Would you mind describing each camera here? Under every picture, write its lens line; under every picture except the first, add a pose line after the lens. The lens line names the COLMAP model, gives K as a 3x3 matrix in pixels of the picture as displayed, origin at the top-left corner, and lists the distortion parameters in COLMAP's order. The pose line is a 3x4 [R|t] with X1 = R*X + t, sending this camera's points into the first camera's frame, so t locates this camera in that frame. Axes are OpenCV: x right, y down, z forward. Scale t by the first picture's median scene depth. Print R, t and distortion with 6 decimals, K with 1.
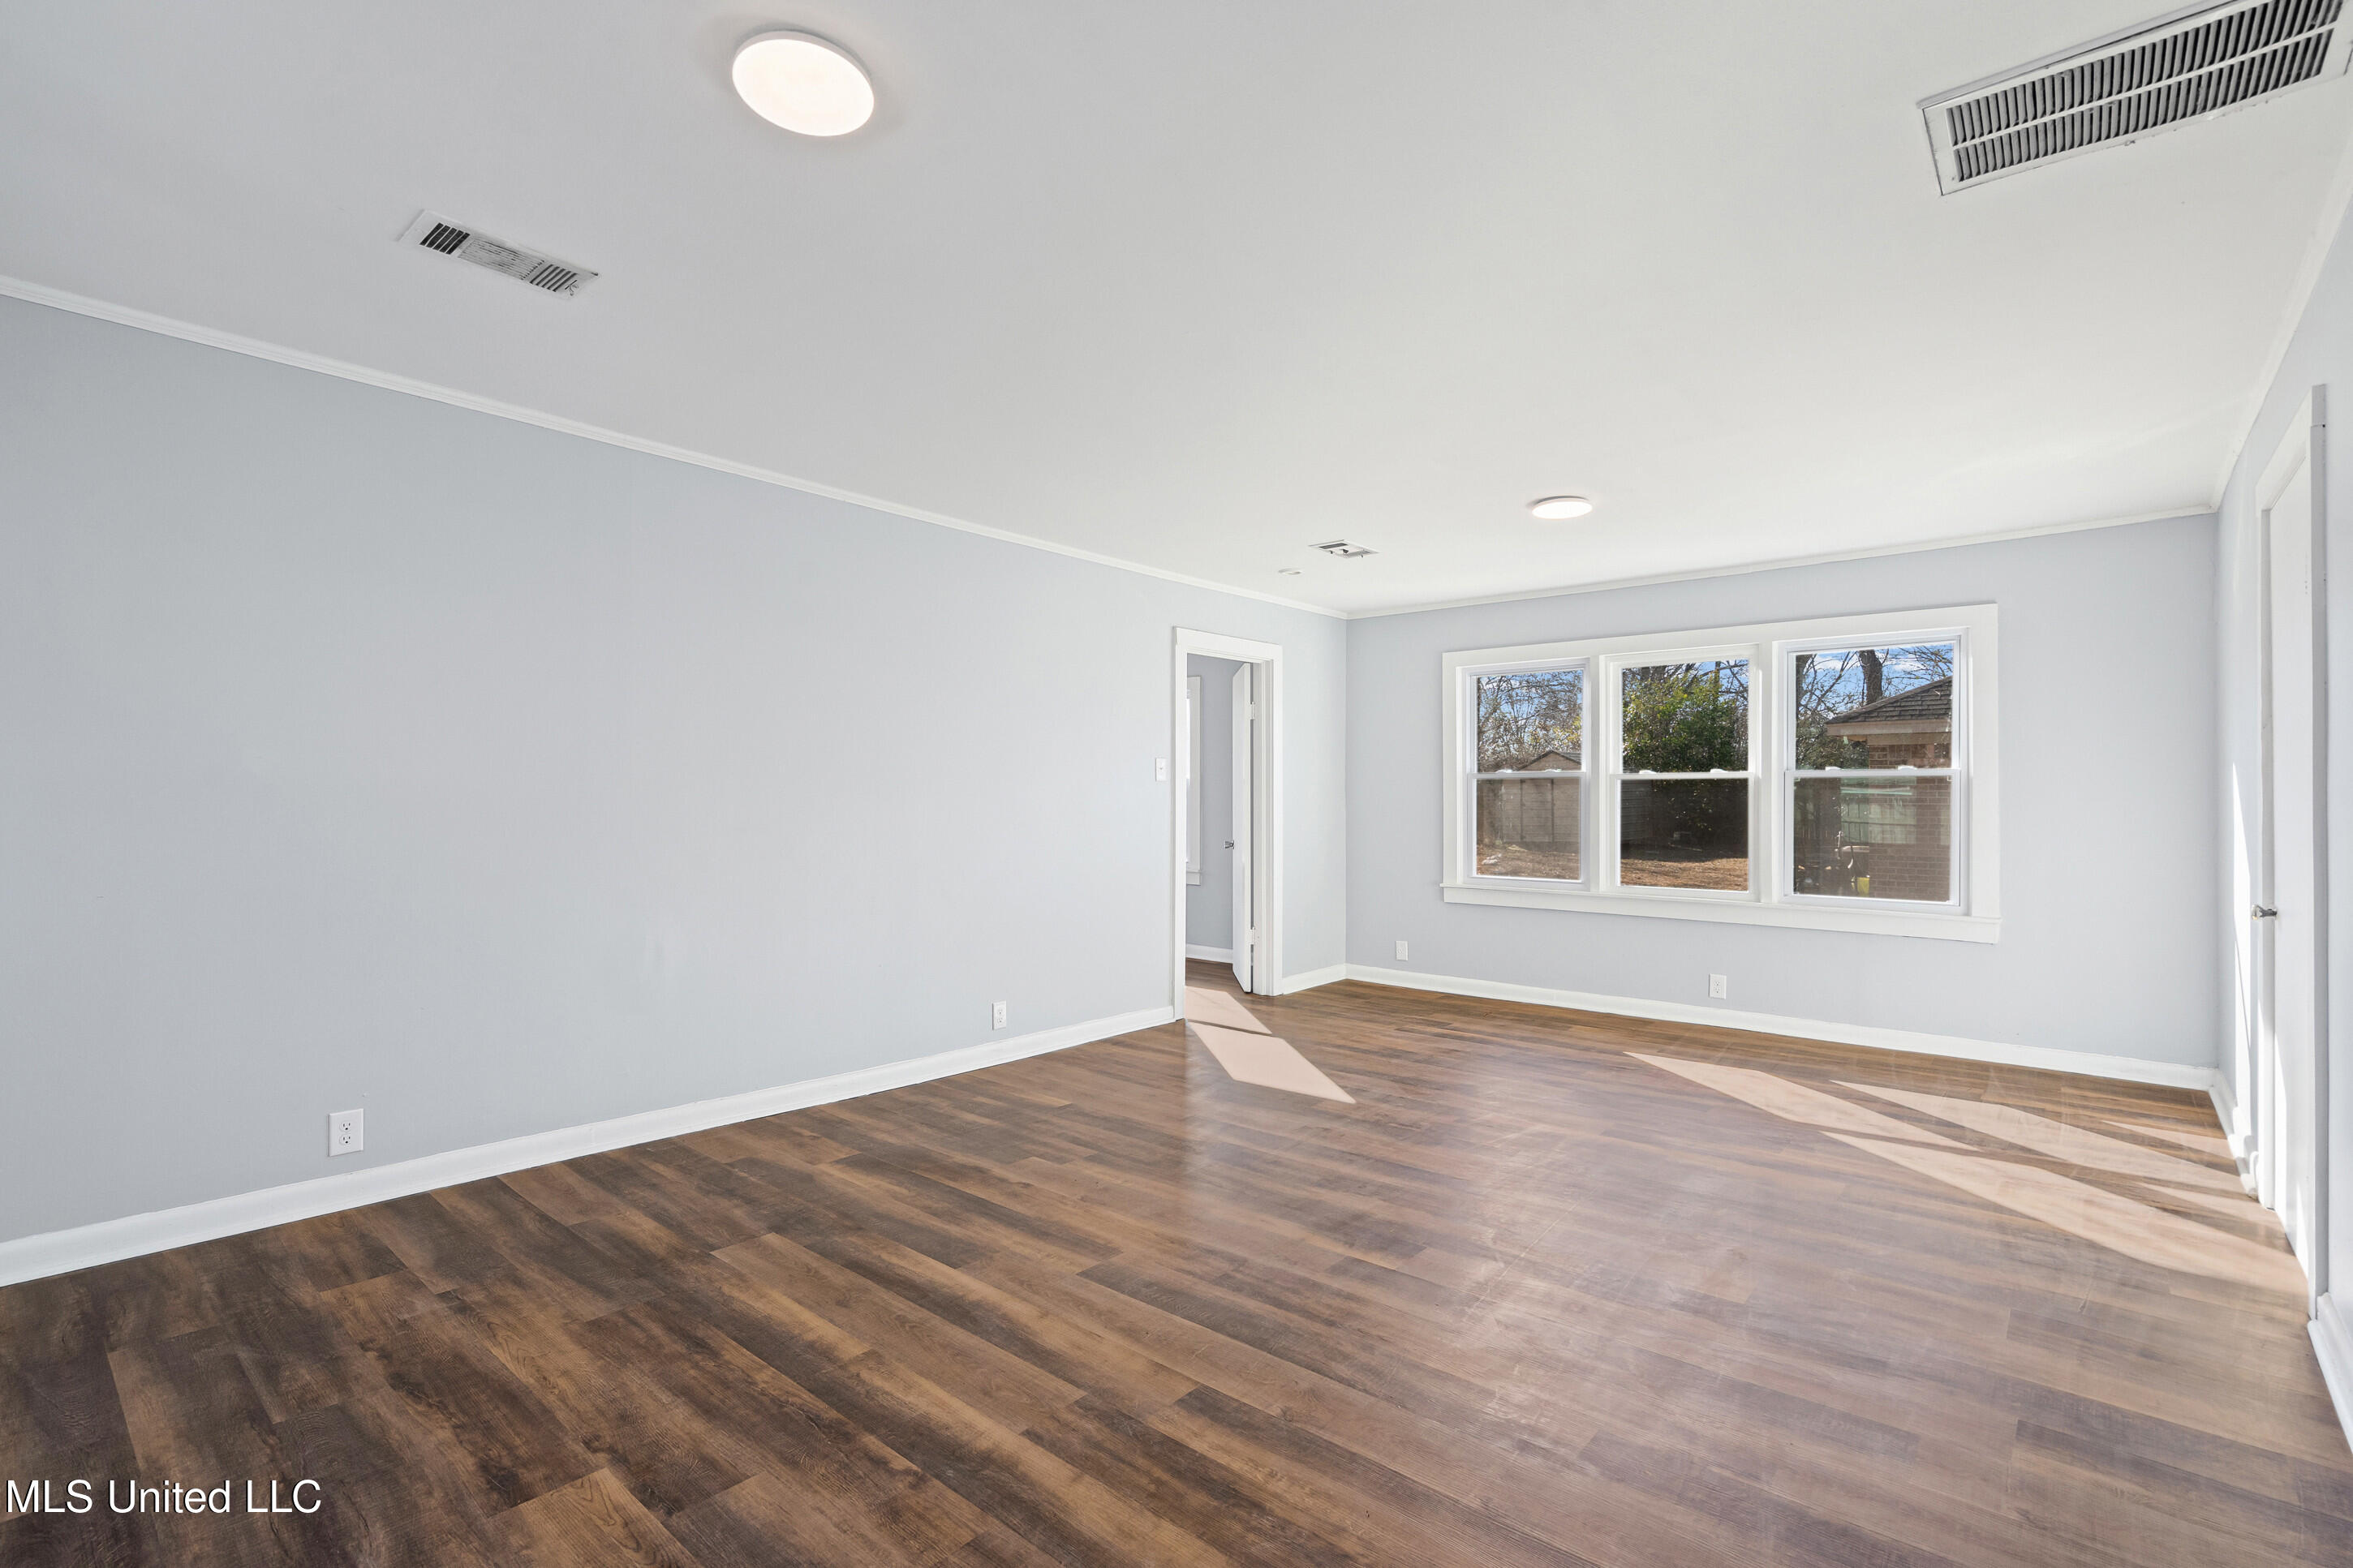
lens RADIAL K [[1067.8, 0, 1178.6], [0, 1067.8, 792.2], [0, 0, 1]] dist [0.000243, 0.000132]
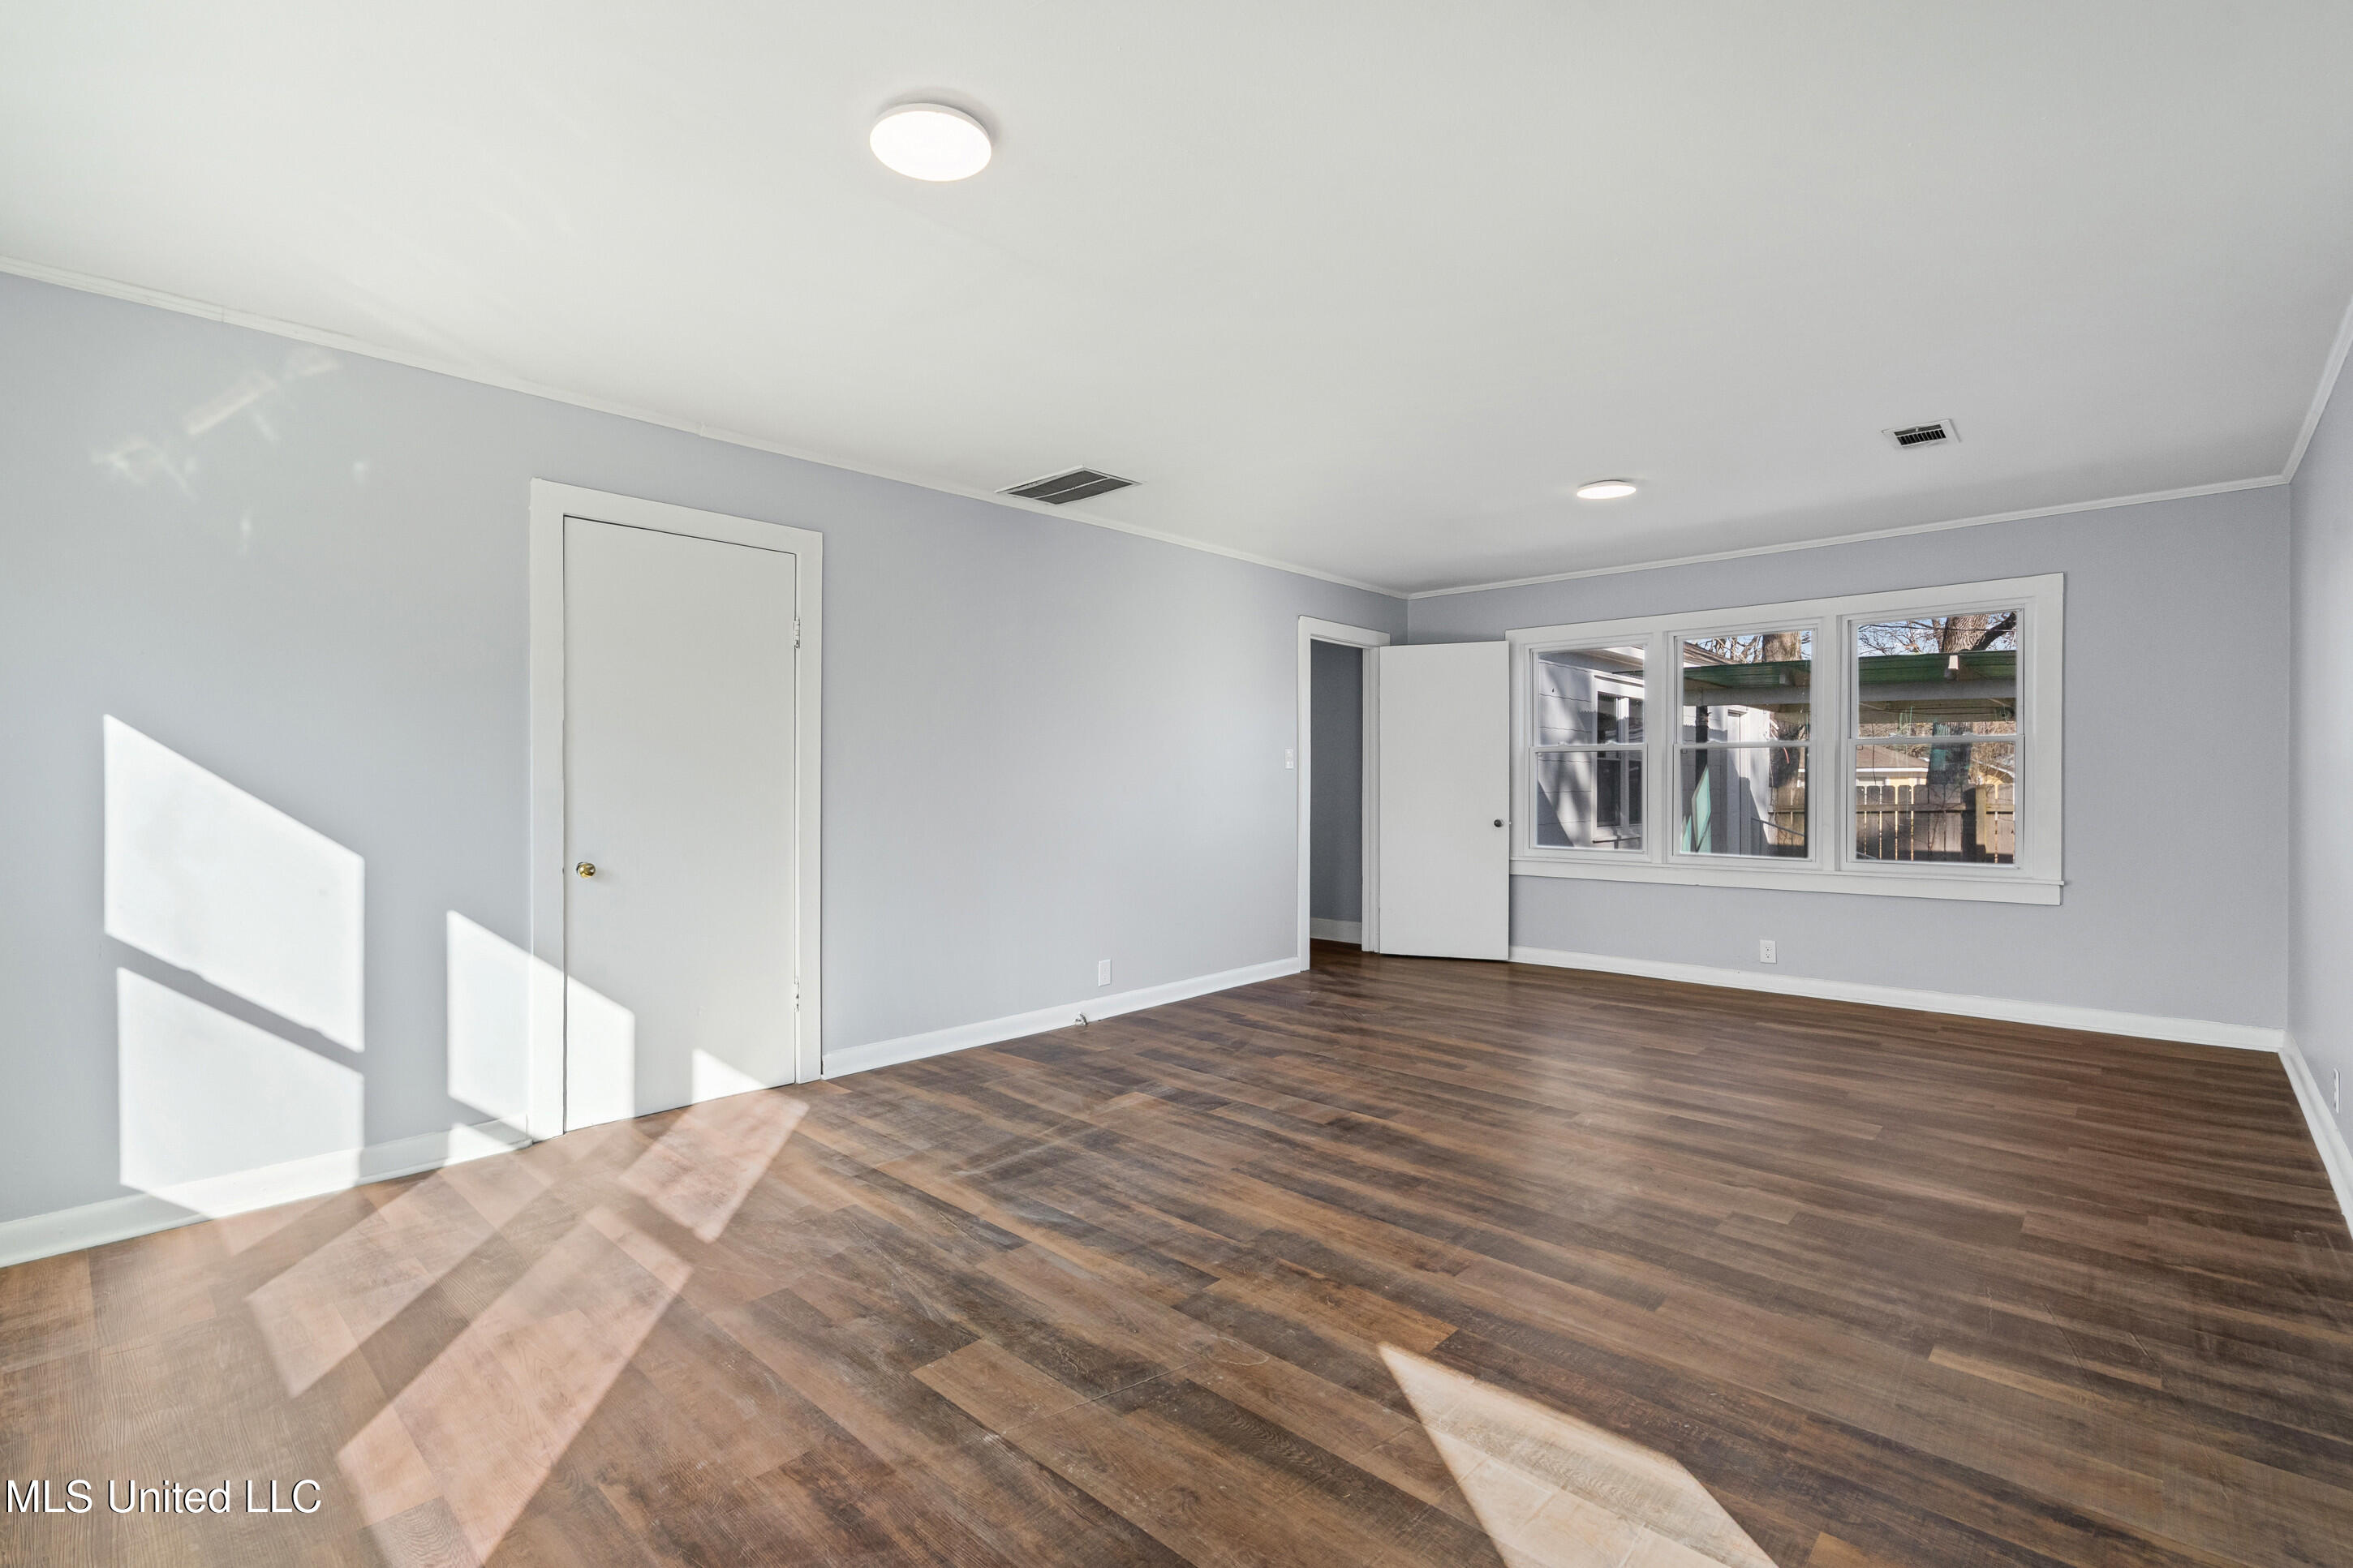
lens RADIAL K [[1067.8, 0, 1176.5], [0, 1067.8, 782.9], [0, 0, 1]] dist [0.000243, 0.000132]
pose [[-0.999507, -0.003549, 0.031209, 0.294504], [-0.003860, 0.999943, -0.009906, 0.024023], [-0.031172, -0.010022, -0.999464, 1.817175]]
